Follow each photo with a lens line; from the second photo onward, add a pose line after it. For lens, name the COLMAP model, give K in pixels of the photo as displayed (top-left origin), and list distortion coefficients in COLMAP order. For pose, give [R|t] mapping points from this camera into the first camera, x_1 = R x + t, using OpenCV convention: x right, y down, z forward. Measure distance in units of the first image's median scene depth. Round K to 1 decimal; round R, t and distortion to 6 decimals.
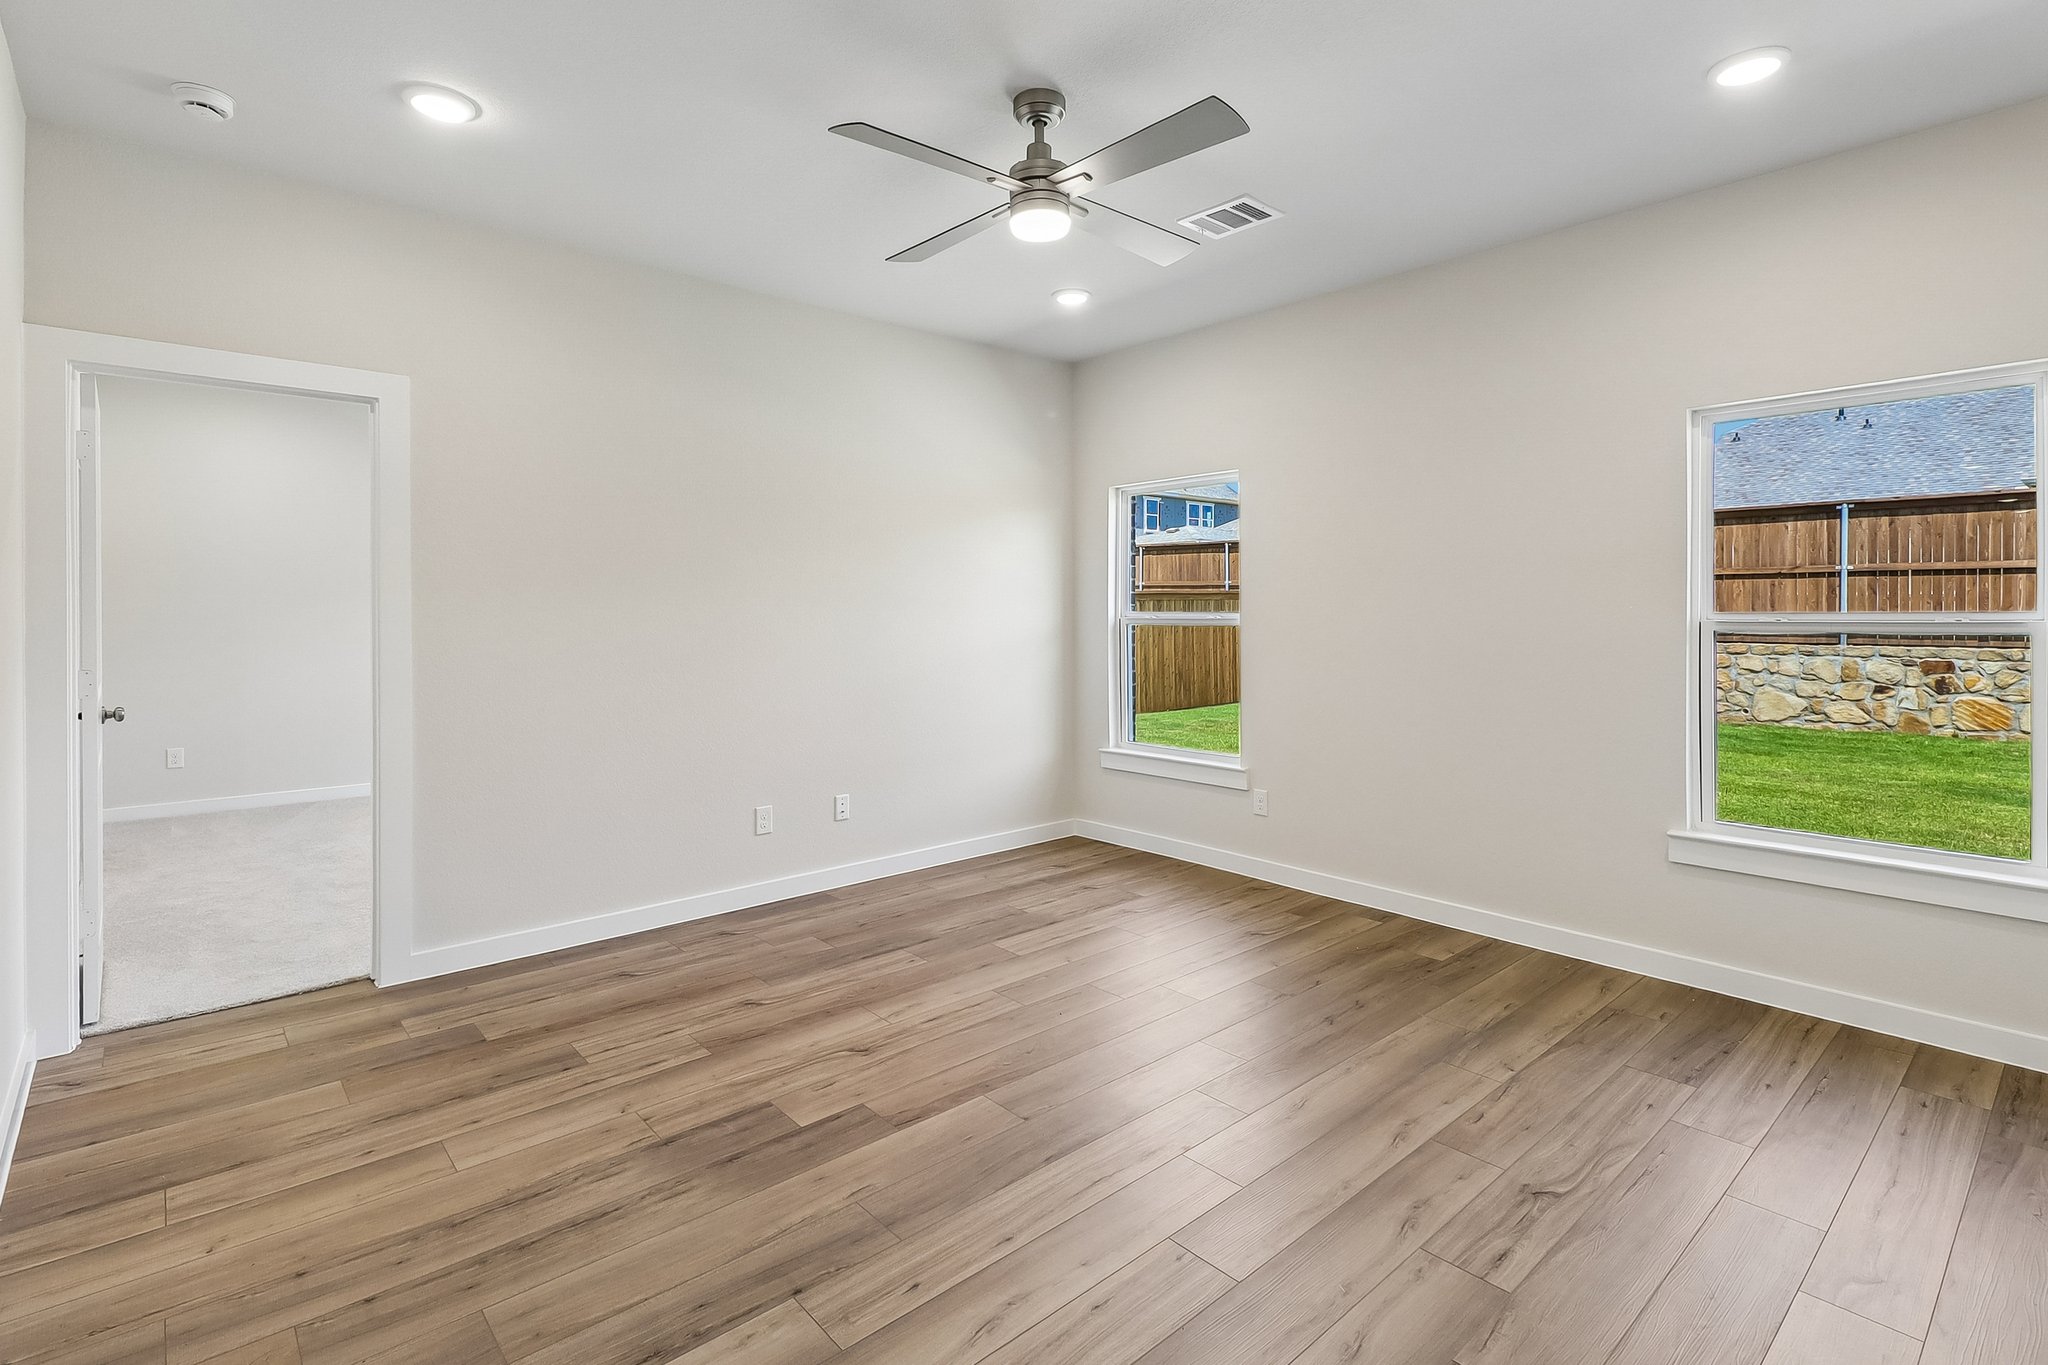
lens RADIAL K [[958.5, 0, 993.2], [0, 958.5, 616.8], [0, 0, 1]] dist [0.011184, -0.006071]
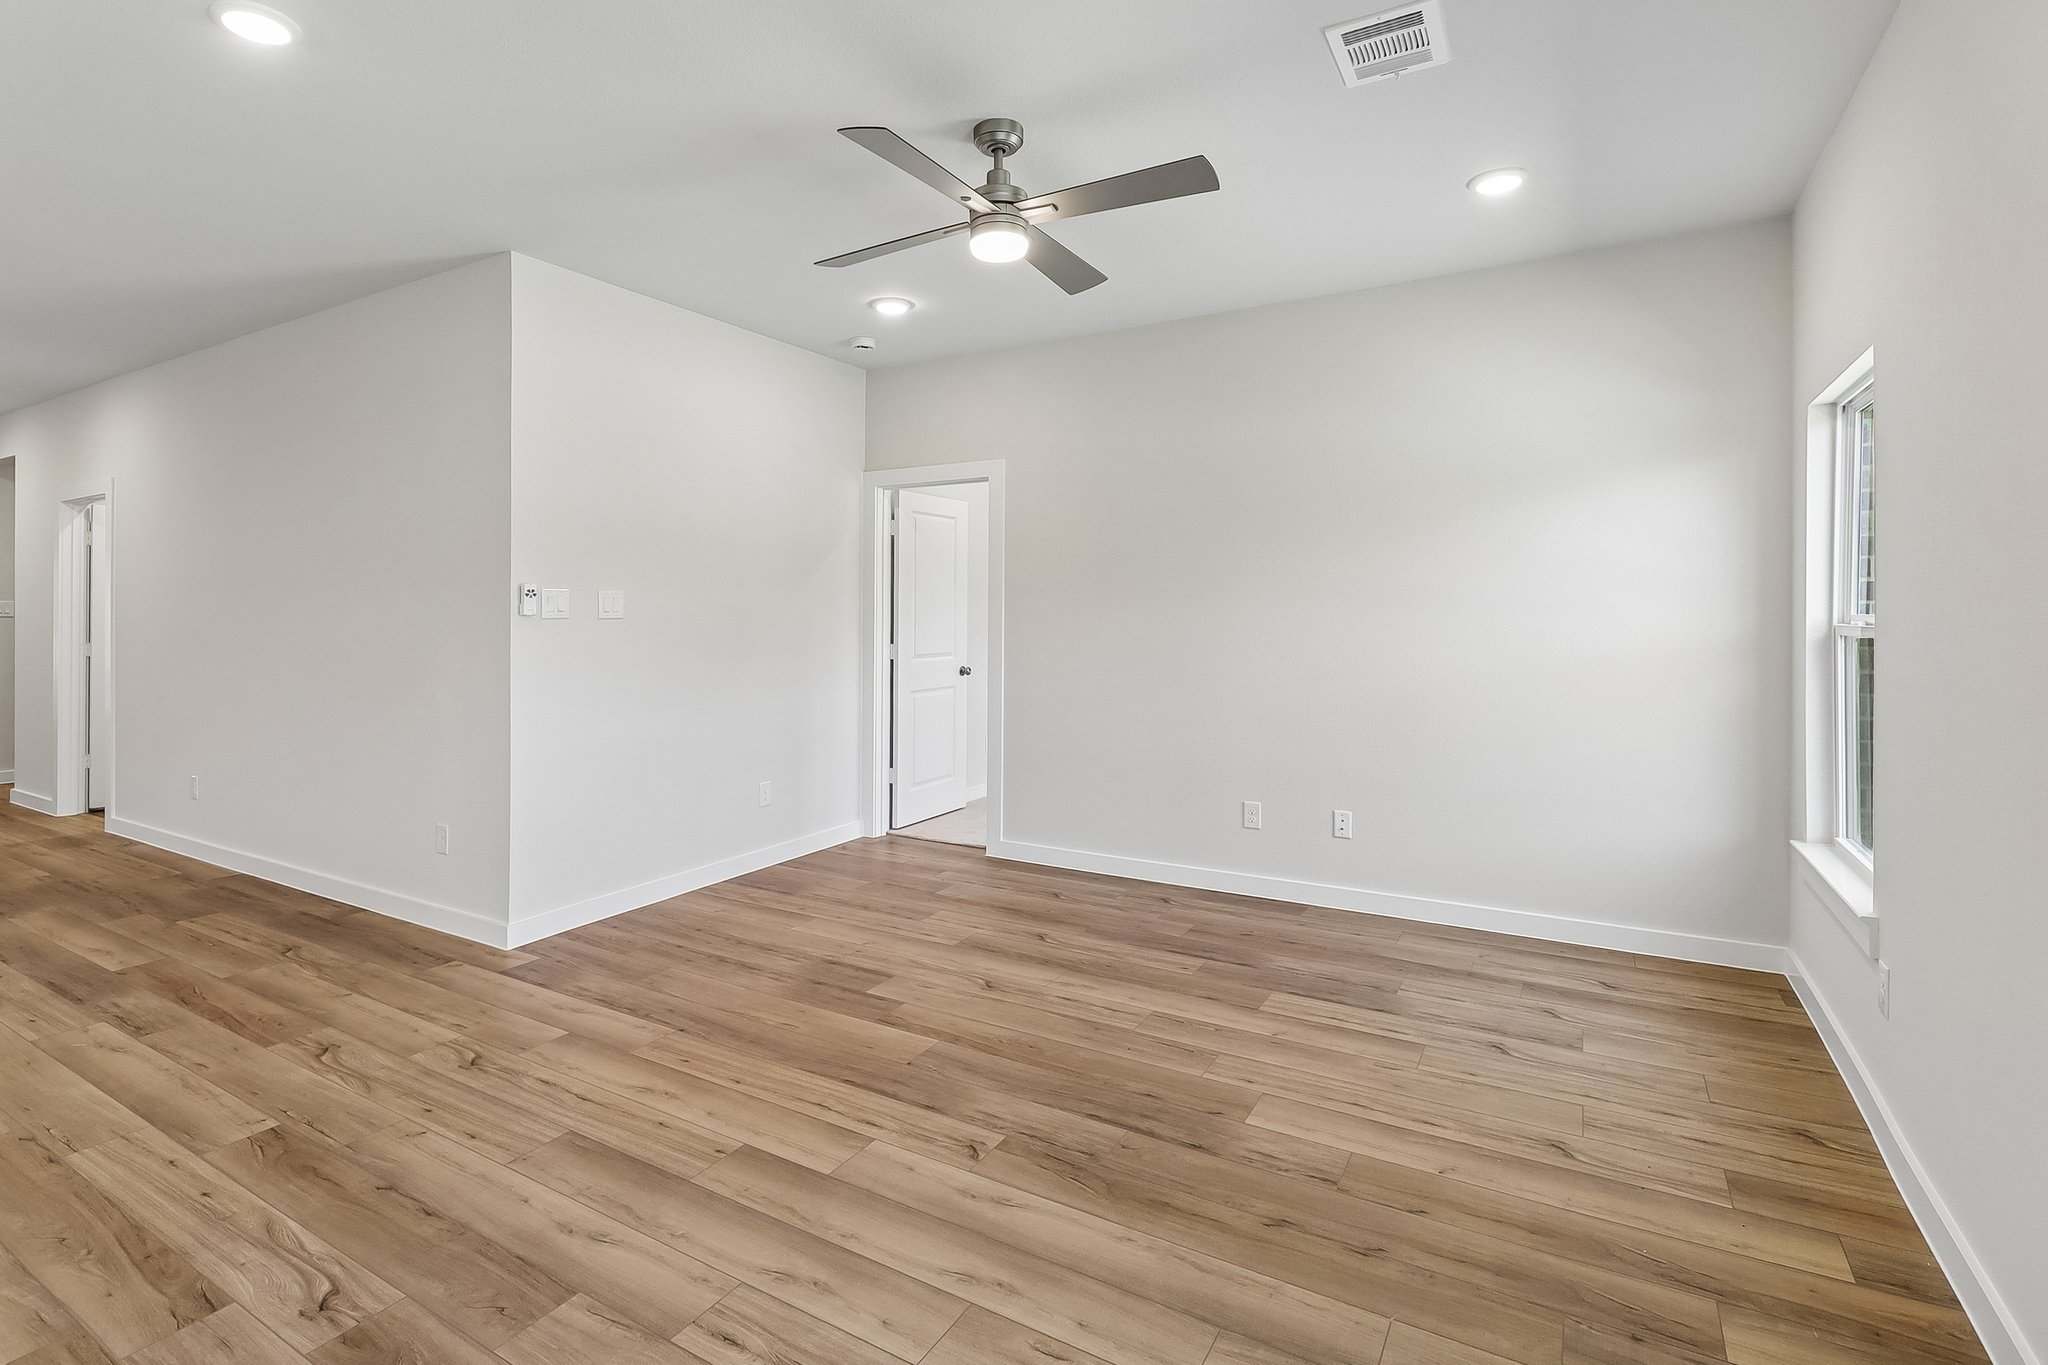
lens RADIAL K [[958.5, 0, 1038.0], [0, 958.5, 611.8], [0, 0, 1]] dist [0.011184, -0.006071]
pose [[0.340286, 0.003652, -0.940315, 0.941993], [-0.007120, 0.999974, 0.001307, -0.010264], [0.940295, 0.006251, 0.340303, 0.617574]]
